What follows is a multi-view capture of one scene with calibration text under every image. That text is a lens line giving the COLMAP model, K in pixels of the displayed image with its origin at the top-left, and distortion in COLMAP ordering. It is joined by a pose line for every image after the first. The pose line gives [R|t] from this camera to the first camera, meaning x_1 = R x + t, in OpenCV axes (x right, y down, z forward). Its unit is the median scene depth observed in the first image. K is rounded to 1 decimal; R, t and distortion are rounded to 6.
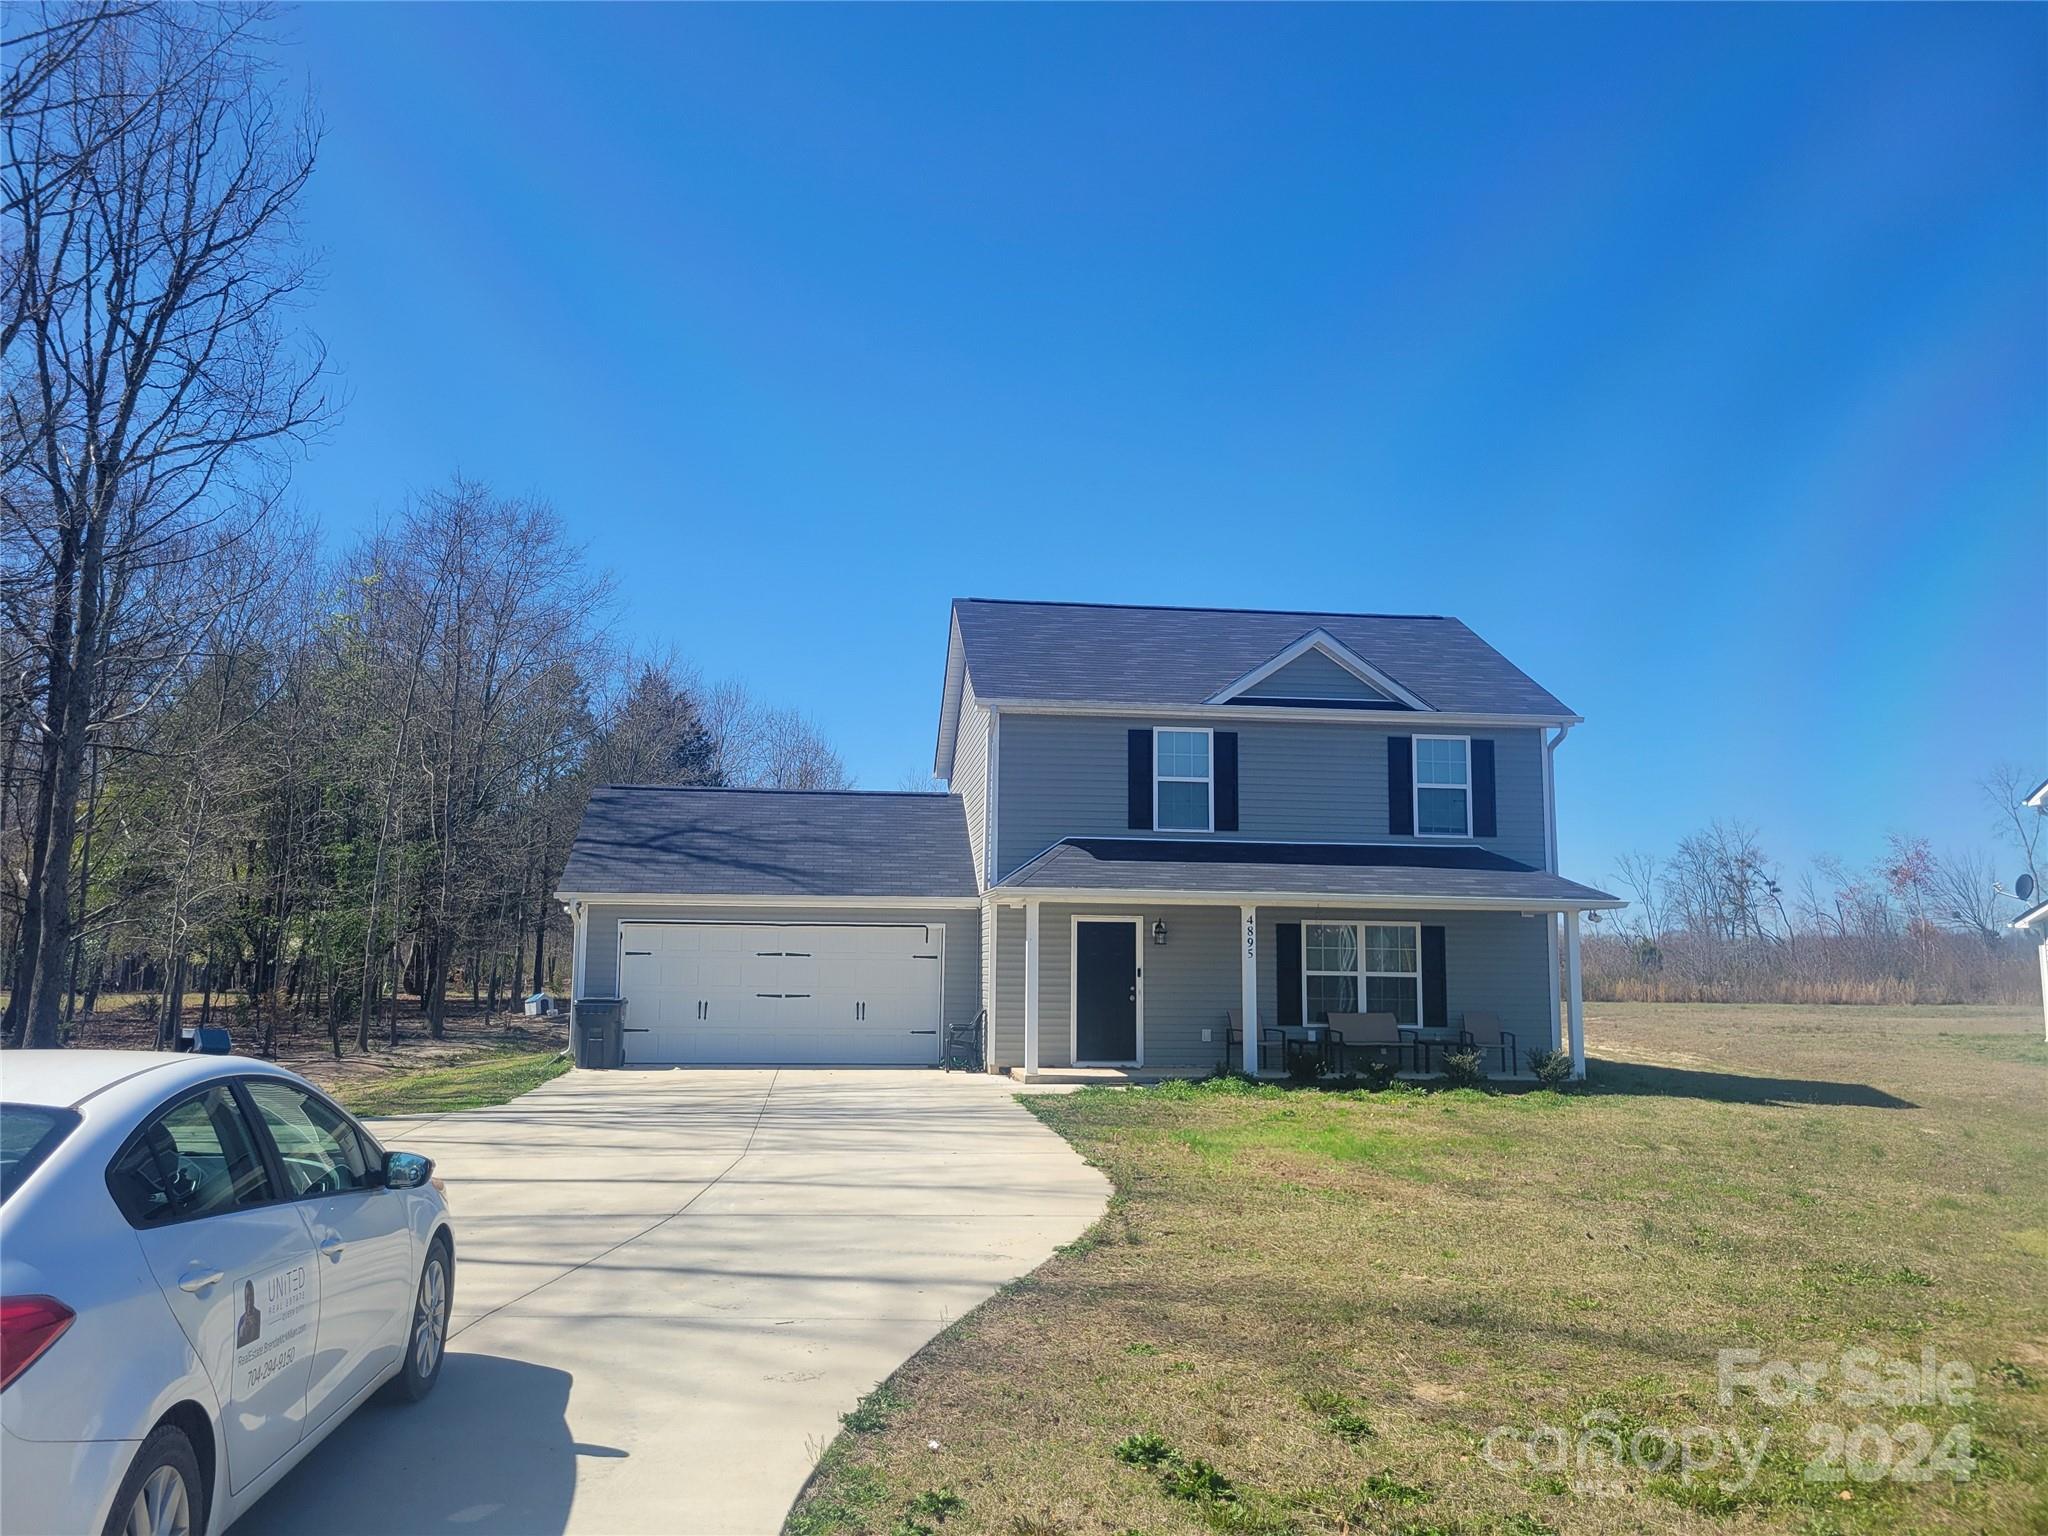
lens RADIAL K [[1543.5, 0, 1025.4], [0, 1543.5, 758.7], [0, 0, 1]] dist [0.041913, 0.001533]
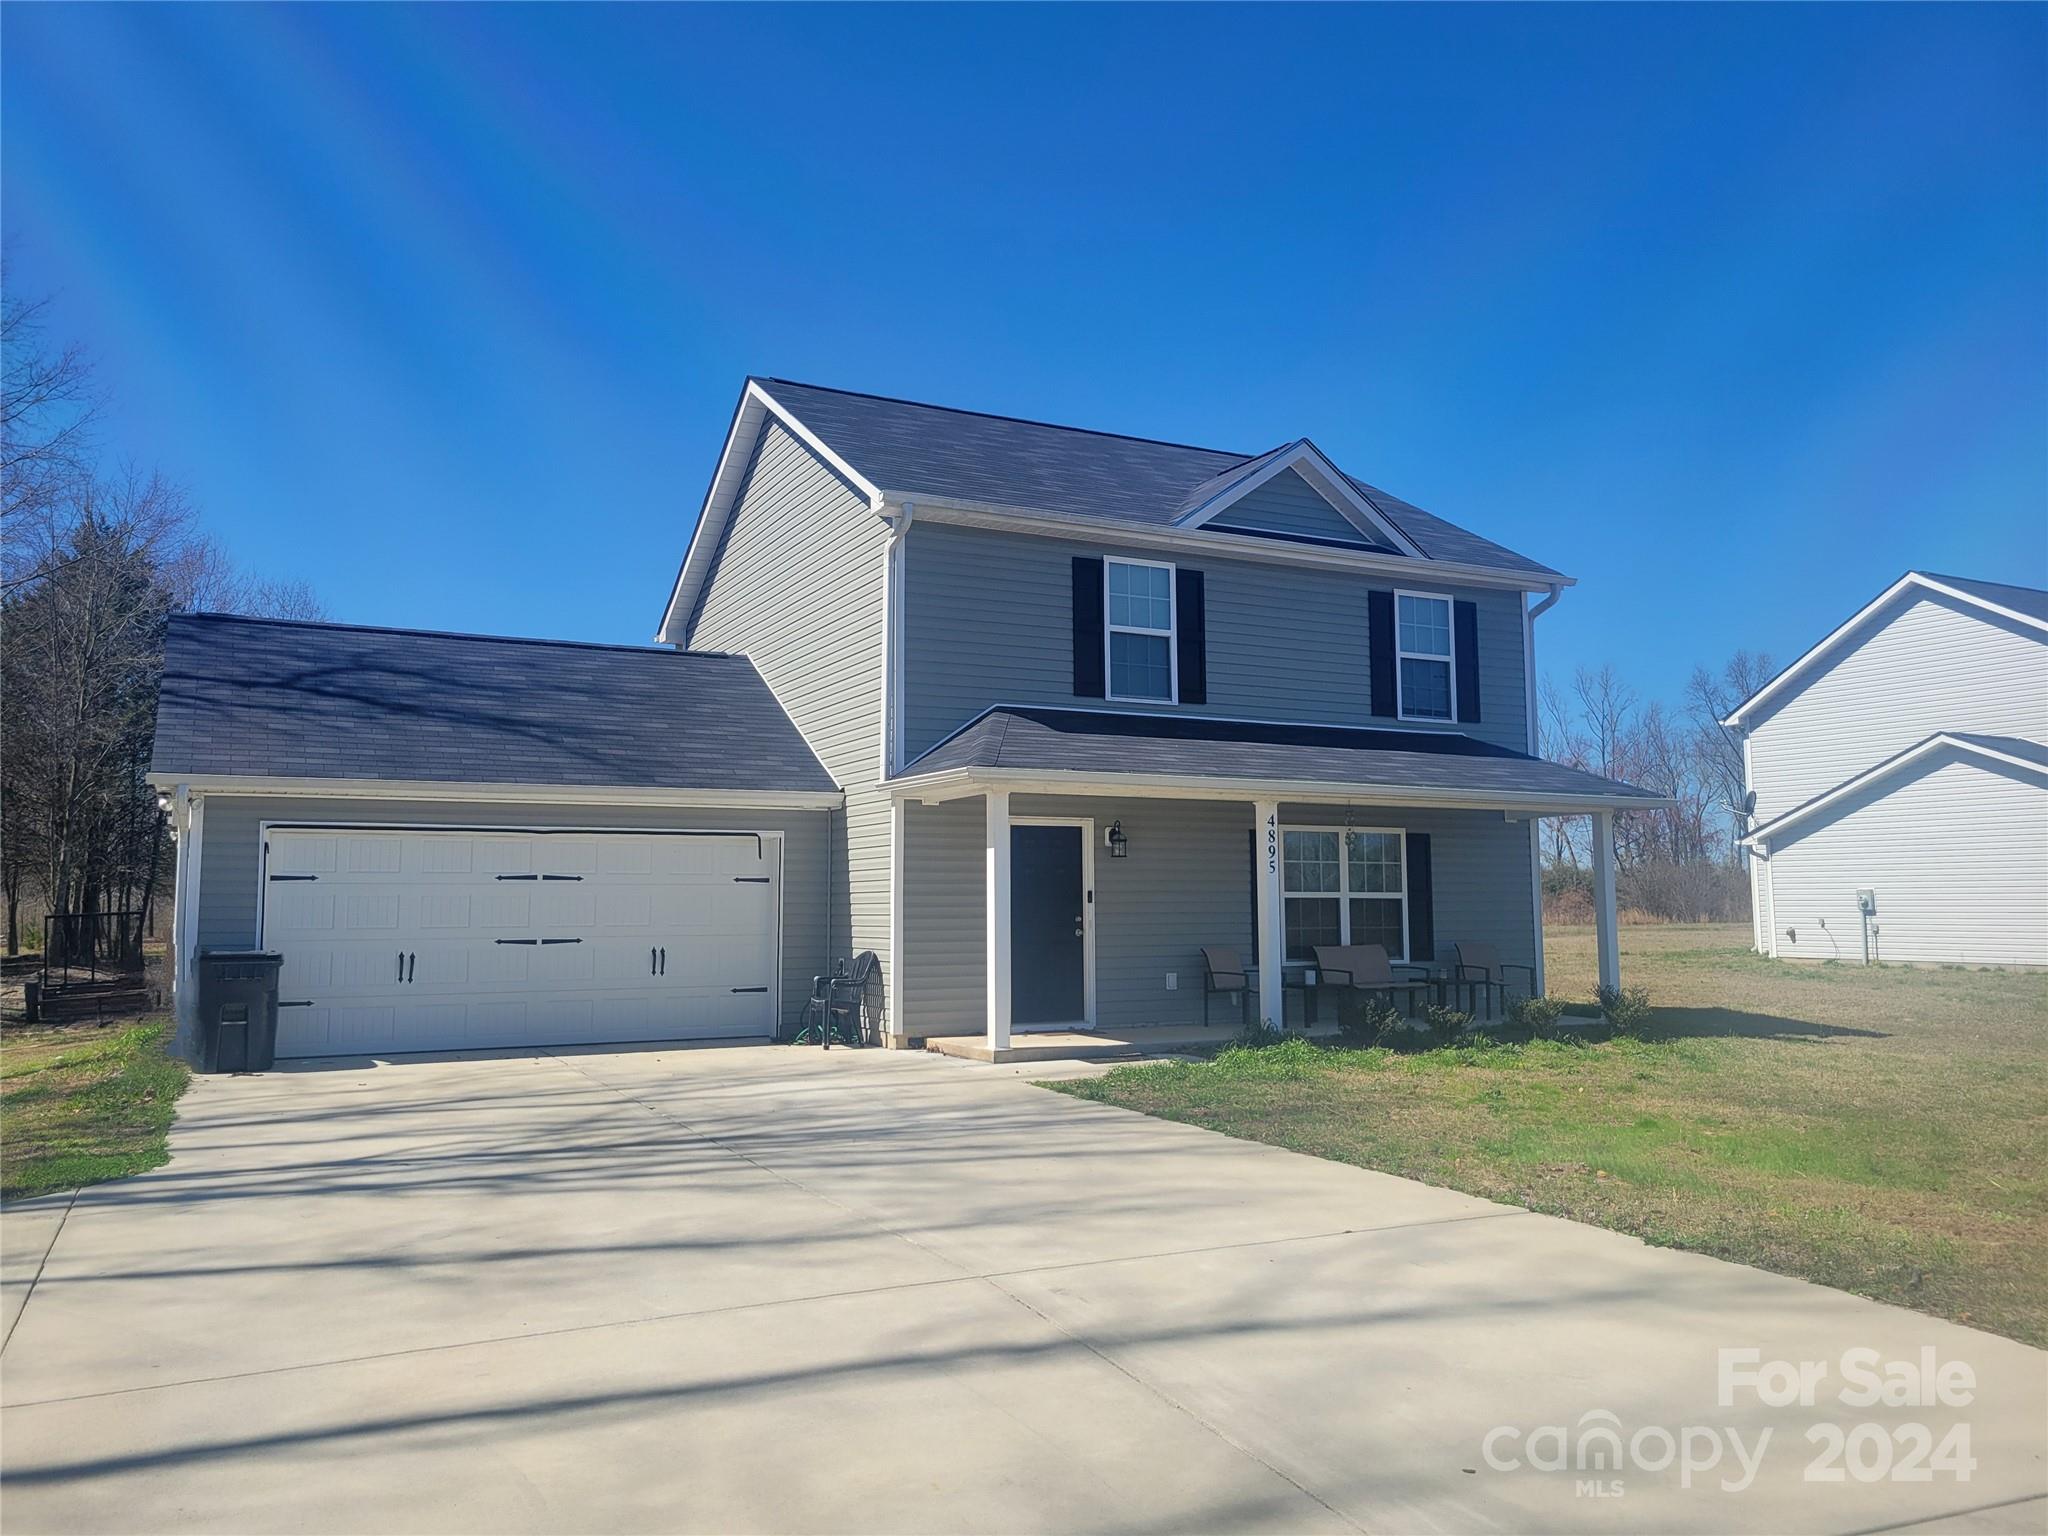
lens RADIAL K [[1543.5, 0, 1020.7], [0, 1543.5, 780.3], [0, 0, 1]] dist [0.041913, 0.001533]
pose [[0.932696, 0.013951, 0.360393, -0.209360], [-0.031632, 0.998565, 0.043209, 0.053680], [-0.359273, -0.051701, 0.931799, 0.341451]]
